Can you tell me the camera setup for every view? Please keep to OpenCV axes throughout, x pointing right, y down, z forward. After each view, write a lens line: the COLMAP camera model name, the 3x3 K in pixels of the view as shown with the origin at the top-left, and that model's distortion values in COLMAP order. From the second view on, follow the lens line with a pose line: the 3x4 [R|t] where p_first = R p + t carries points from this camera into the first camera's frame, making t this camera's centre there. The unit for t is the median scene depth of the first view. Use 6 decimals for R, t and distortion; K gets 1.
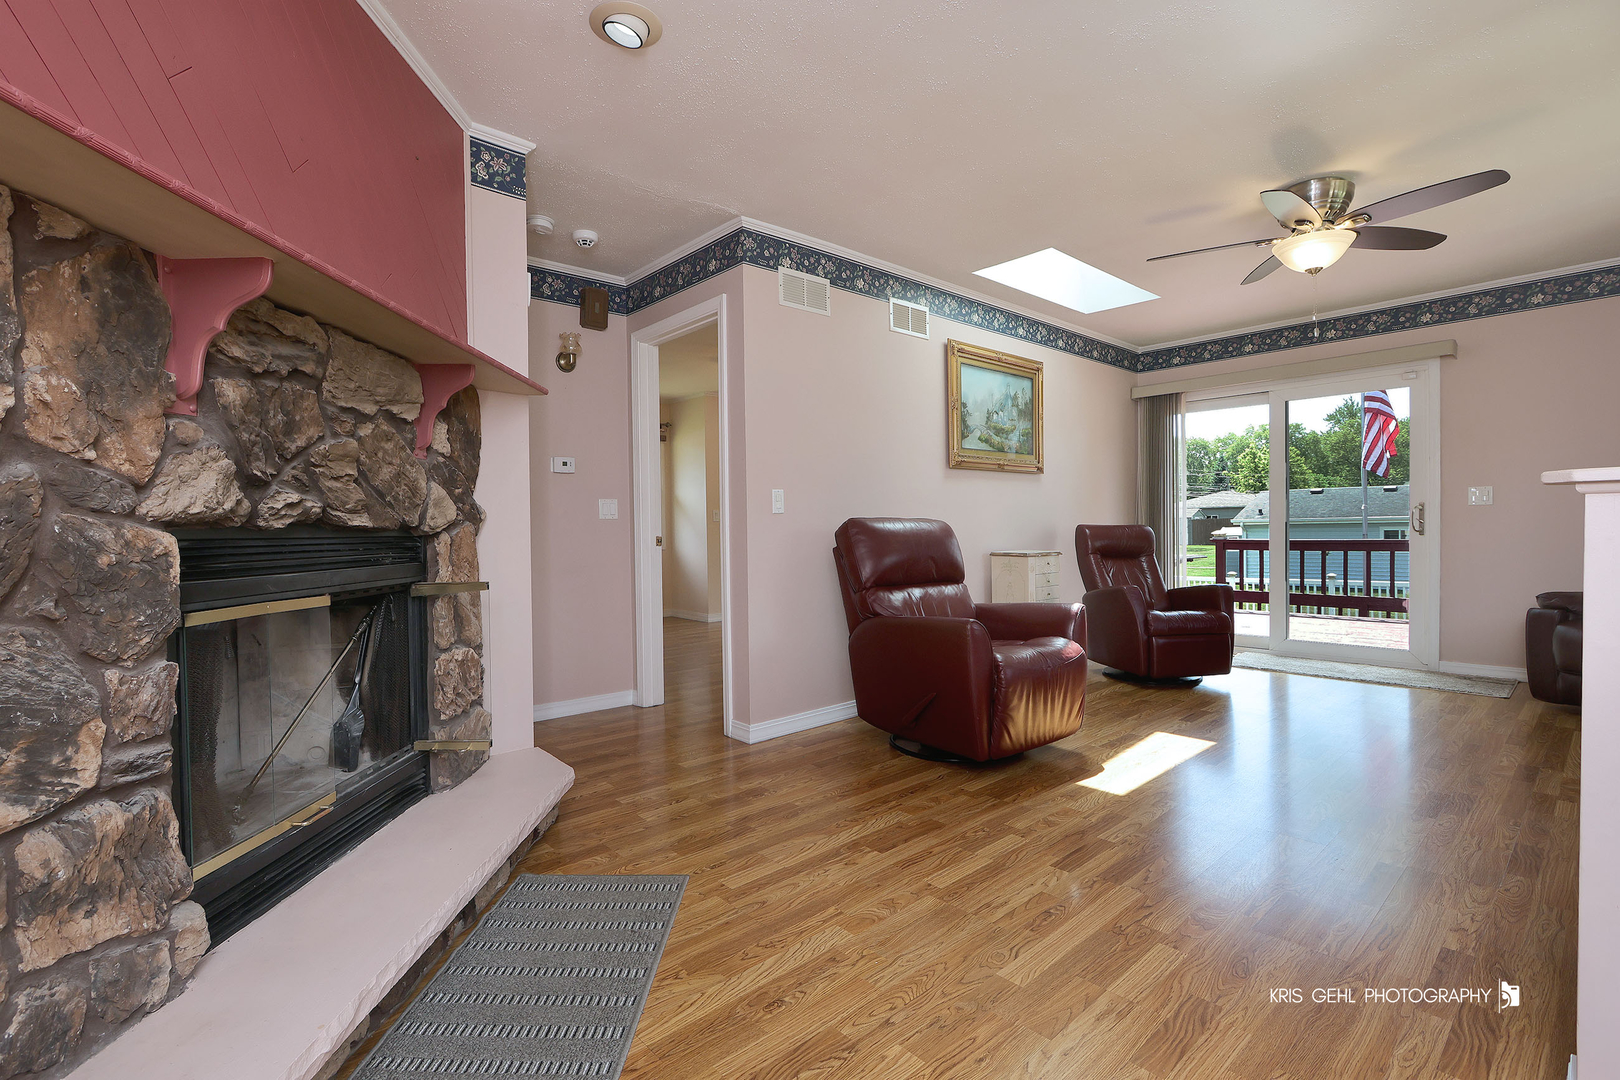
lens RADIAL K [[755.9, 0, 804.2], [0, 755.9, 538.1], [0, 0, 1]] dist [-0.025182, 0.009531]
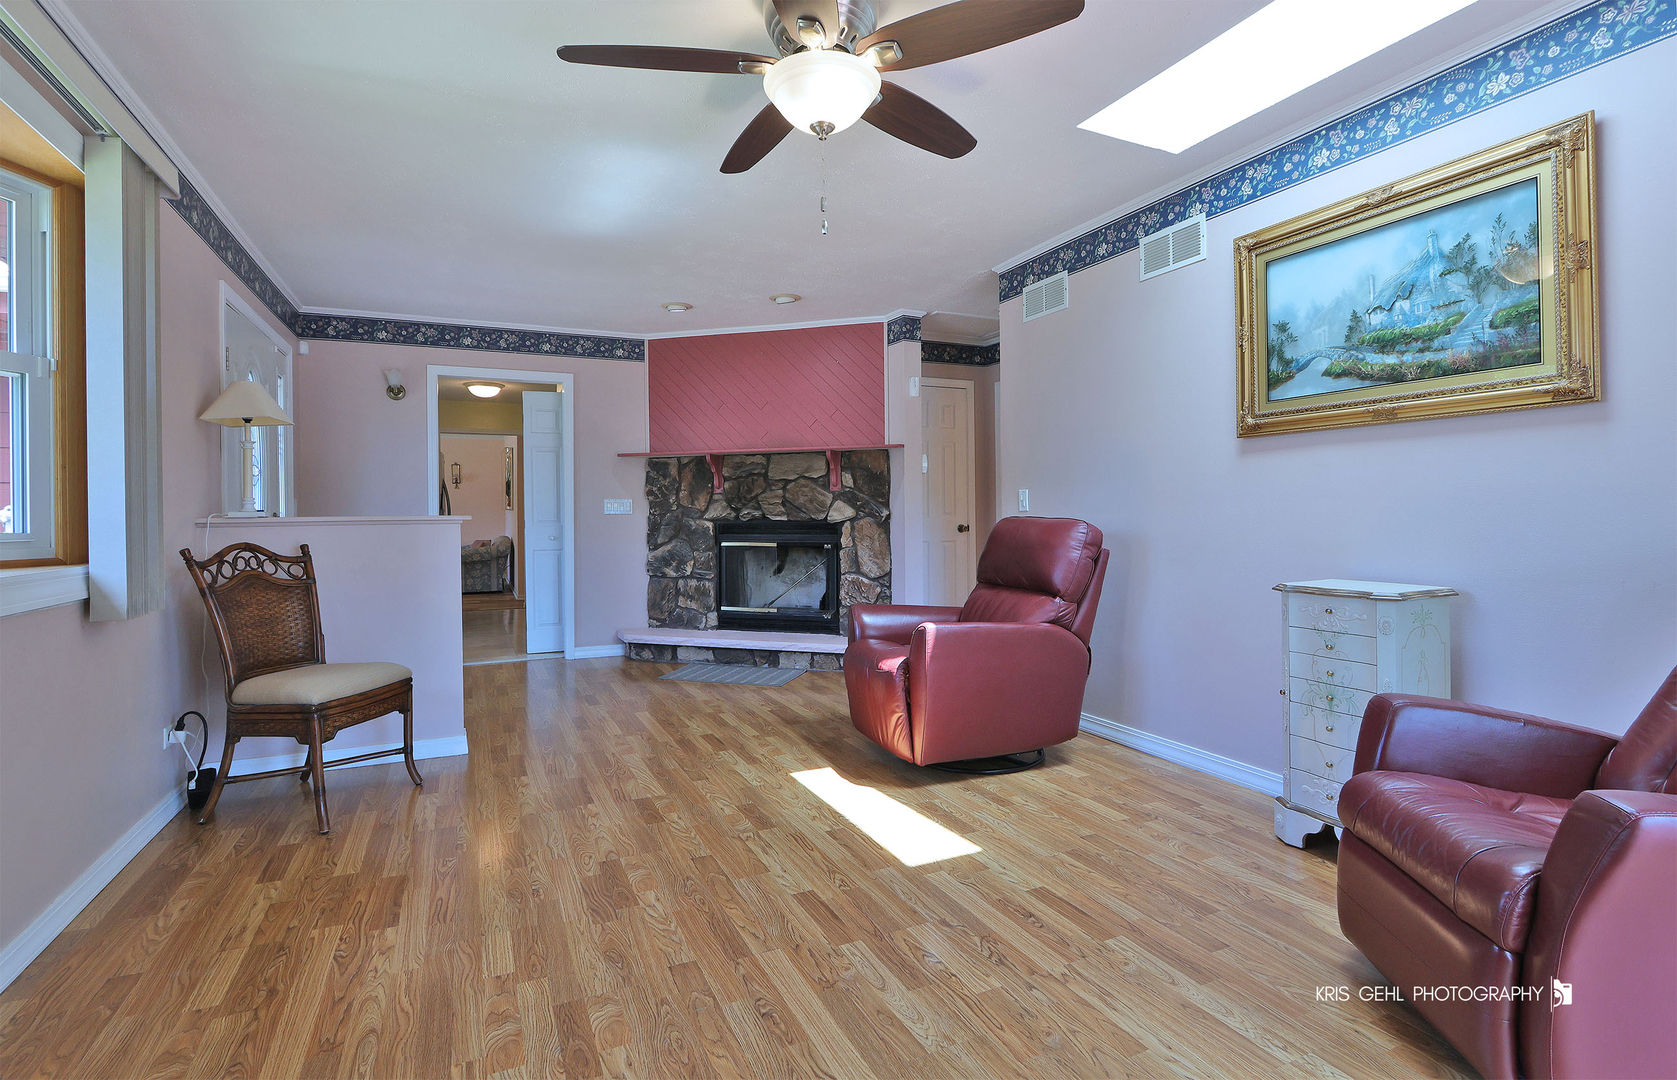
lens RADIAL K [[798.0, 0, 843.4], [0, 798.0, 512.2], [0, 0, 1]] dist [-0.008246, 0.000644]
pose [[-0.283881, 0.016398, -0.958719, 1.500735], [-0.000793, 0.999849, 0.017336, -0.065743], [0.958859, 0.005682, -0.283825, 1.382724]]
